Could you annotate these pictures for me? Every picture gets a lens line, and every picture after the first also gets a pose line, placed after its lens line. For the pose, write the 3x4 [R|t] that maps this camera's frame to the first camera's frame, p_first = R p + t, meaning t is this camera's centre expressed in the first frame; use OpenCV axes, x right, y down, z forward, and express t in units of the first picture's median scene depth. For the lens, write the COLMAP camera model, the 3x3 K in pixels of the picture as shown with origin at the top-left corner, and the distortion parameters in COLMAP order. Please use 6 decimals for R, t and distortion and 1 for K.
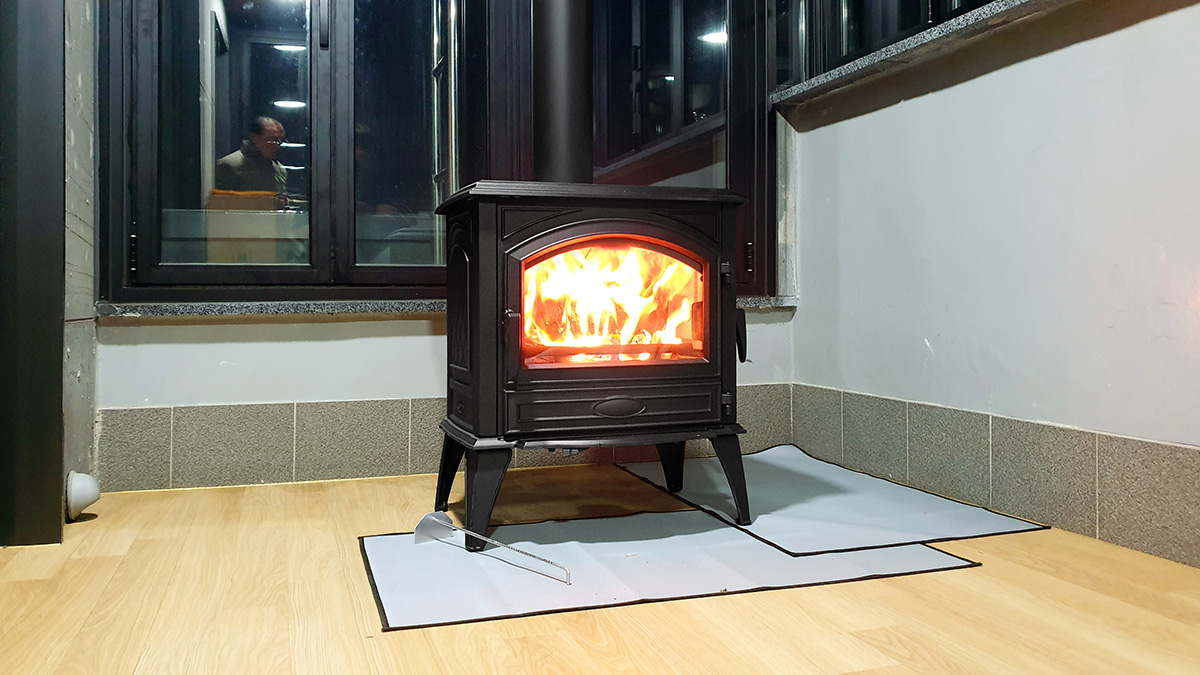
lens RADIAL K [[898.8, 0, 546.7], [0, 898.8, 263.7], [0, 0, 1]] dist [0.004571, 0.004055]
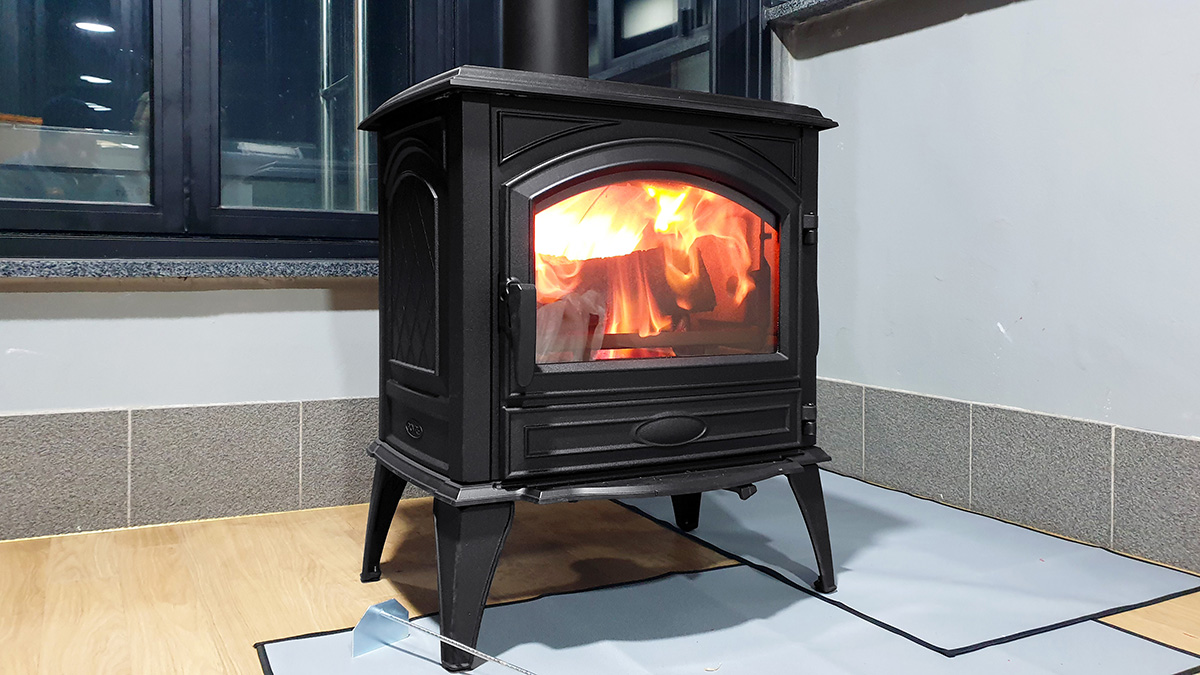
lens RADIAL K [[898.8, 0, 554.8], [0, 898.8, 290.8], [0, 0, 1]] dist [0.004571, 0.004055]
pose [[0.980791, 0.013832, 0.194570, -0.101171], [-0.027646, 0.997271, 0.068463, 0.011126], [-0.193092, -0.072527, 0.978496, 0.287876]]
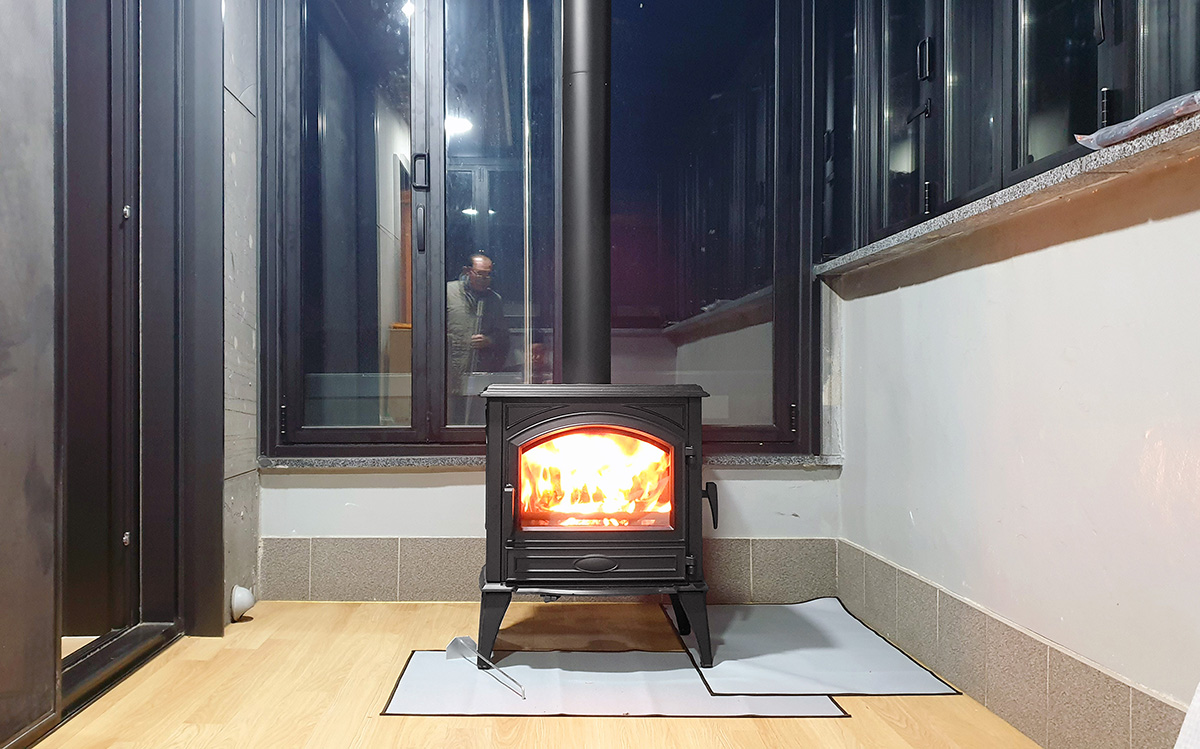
lens RADIAL K [[949.5, 0, 489.2], [0, 949.5, 370.5], [0, 0, 1]] dist [0.058767, -0.033426]
pose [[0.951084, -0.008169, -0.308824, 0.272636], [0.014807, 0.999707, 0.019158, -0.109772], [0.308577, -0.022793, 0.950926, -0.250733]]
